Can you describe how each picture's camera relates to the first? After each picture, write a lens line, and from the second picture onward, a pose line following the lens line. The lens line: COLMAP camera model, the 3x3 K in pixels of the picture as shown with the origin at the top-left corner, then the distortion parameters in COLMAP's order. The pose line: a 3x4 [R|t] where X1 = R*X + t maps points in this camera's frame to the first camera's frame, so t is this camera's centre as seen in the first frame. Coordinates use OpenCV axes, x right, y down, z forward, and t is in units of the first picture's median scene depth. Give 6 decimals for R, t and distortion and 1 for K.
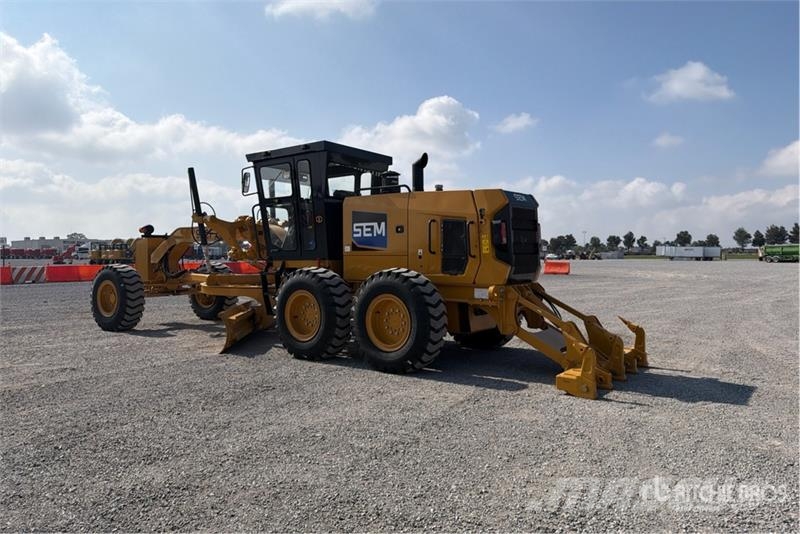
lens RADIAL K [[572.0, 0, 403.3], [0, 572.0, 262.4], [0, 0, 1]] dist [0.001784, 0.008642]
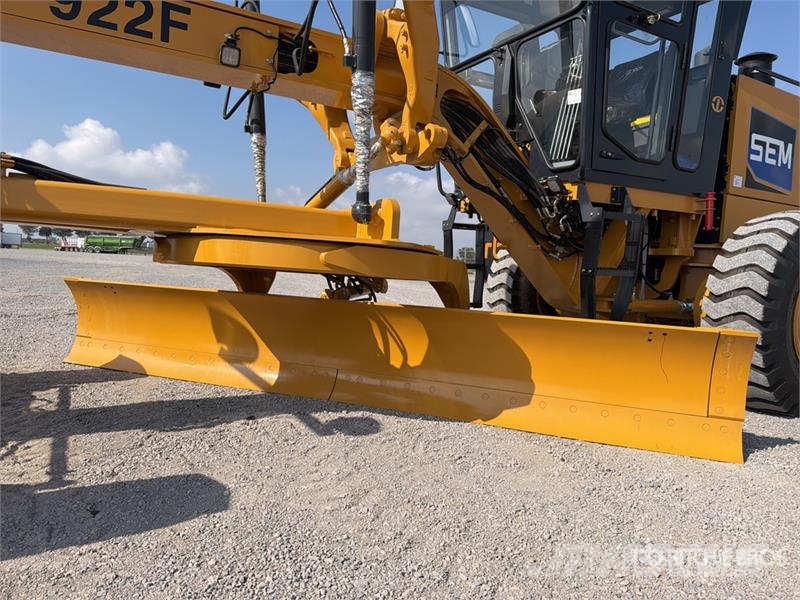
lens RADIAL K [[559.6, 0, 403.0], [0, 559.6, 299.7], [0, 0, 1]] dist [0.023956, -0.032807]
pose [[0.414941, -0.035086, 0.909172, -0.675978], [-0.040183, 0.997575, 0.056837, 0.064192], [-0.908961, -0.060117, 0.412525, 1.066754]]
